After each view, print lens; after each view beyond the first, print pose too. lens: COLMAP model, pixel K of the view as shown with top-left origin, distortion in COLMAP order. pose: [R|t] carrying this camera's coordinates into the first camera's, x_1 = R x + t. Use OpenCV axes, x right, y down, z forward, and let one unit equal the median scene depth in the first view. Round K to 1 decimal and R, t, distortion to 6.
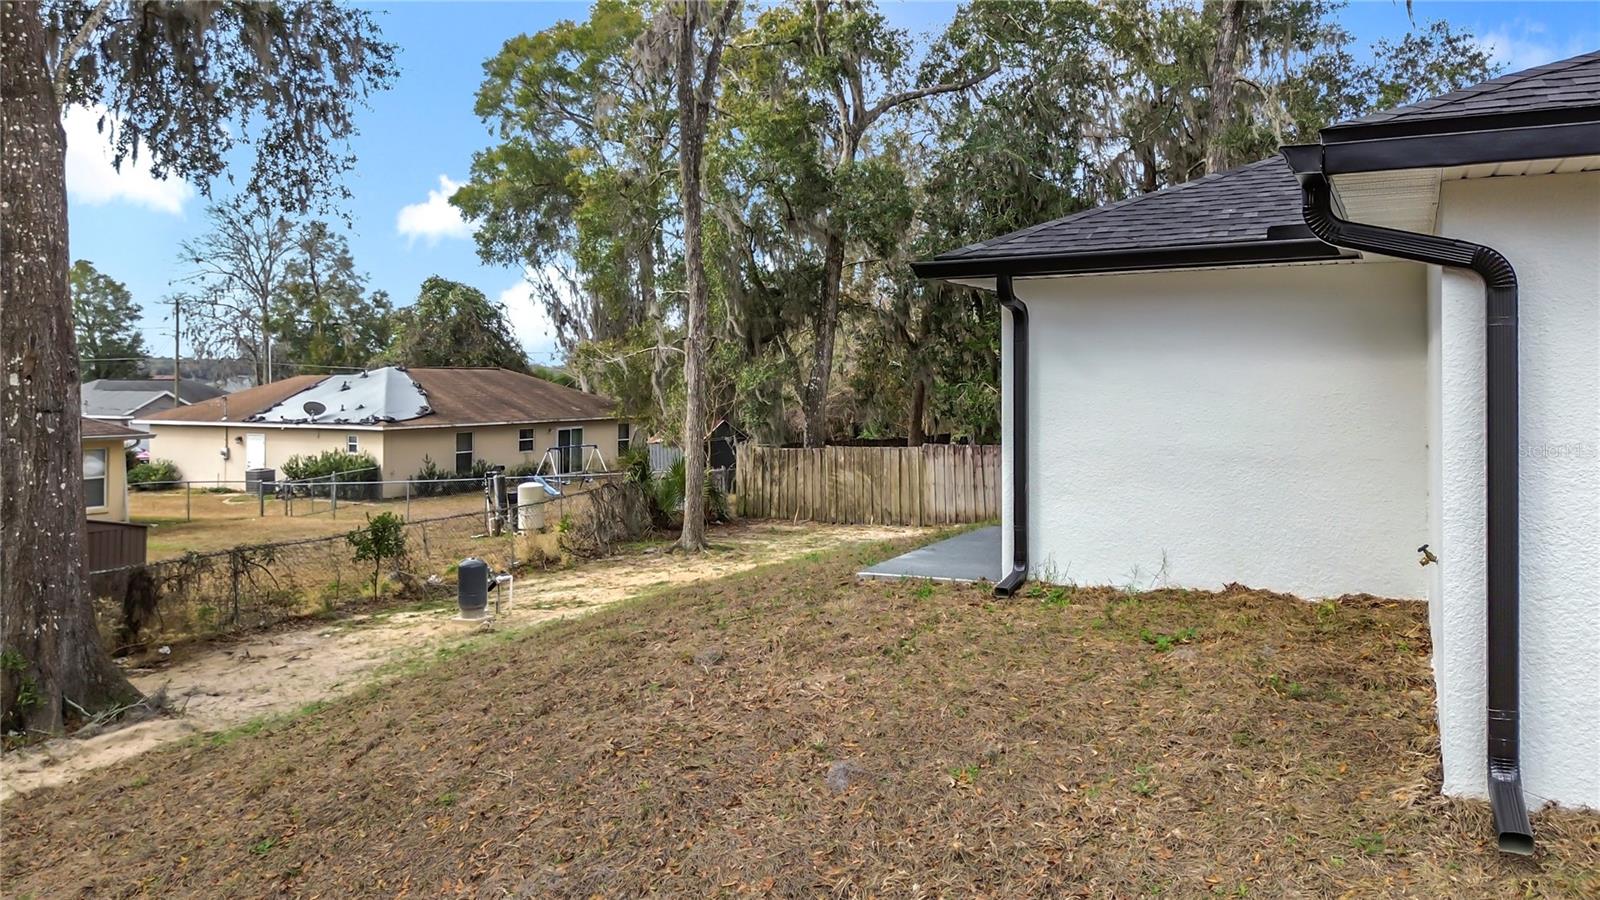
lens RADIAL K [[1159.5, 0, 808.5], [0, 1159.5, 400.9], [0, 0, 1]] dist [0.053577, -0.072072]
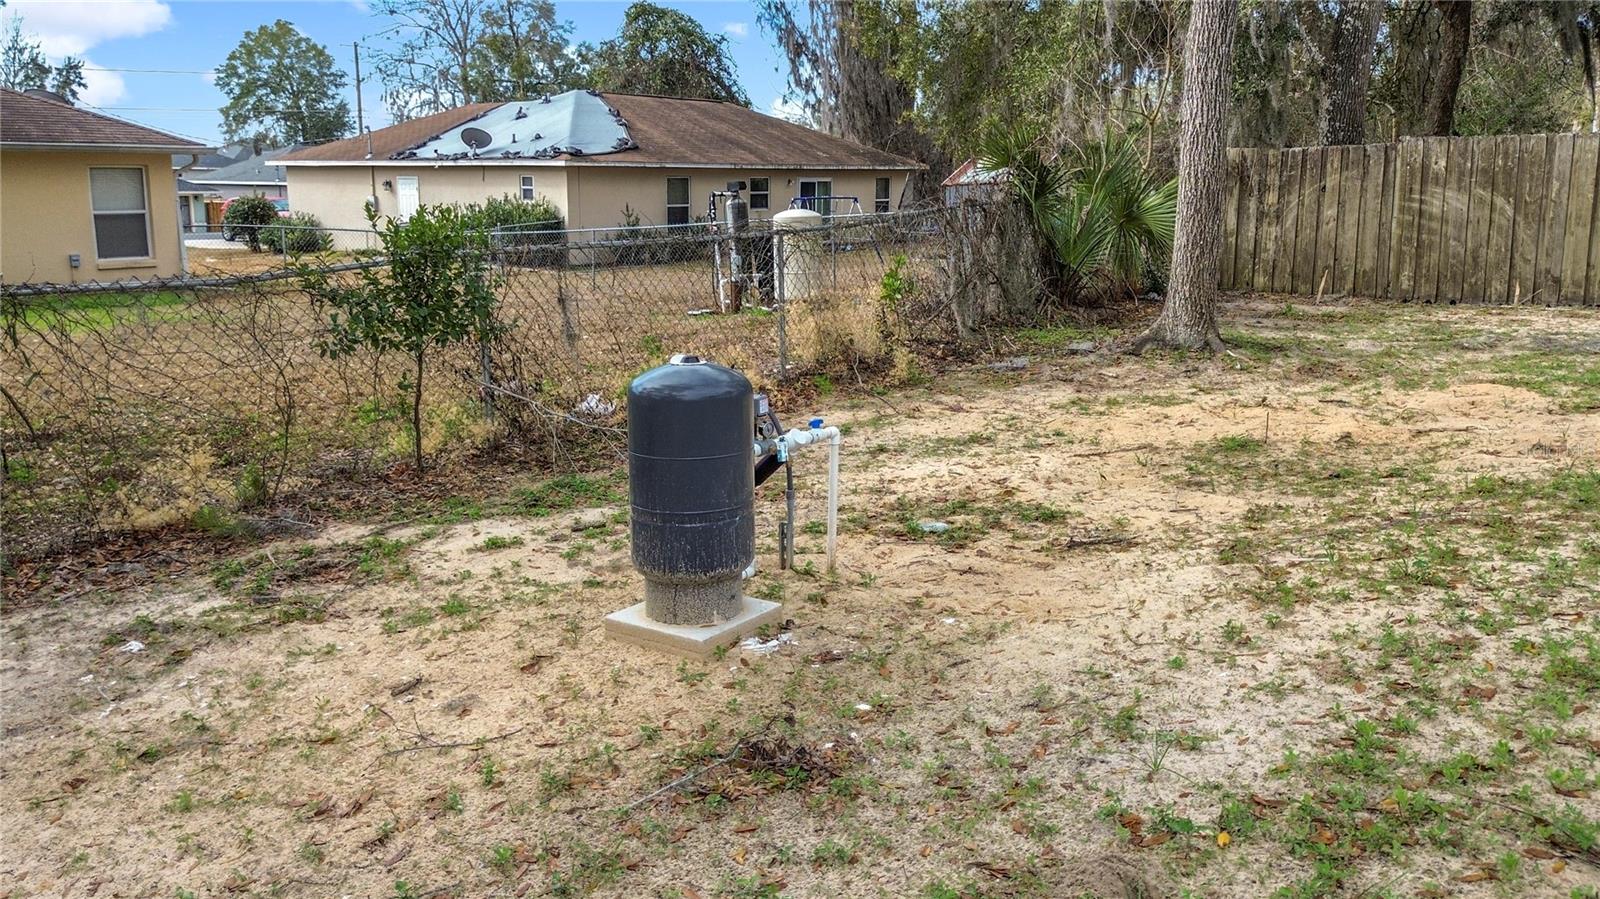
lens RADIAL K [[1159.5, 0, 808.5], [0, 1159.5, 400.4], [0, 0, 1]] dist [0.053577, -0.072072]
pose [[0.983742, 0.032756, -0.176574, -0.086793], [-0.002034, 0.985194, 0.171429, 0.040294], [0.179575, -0.168283, 0.969244, 0.302395]]
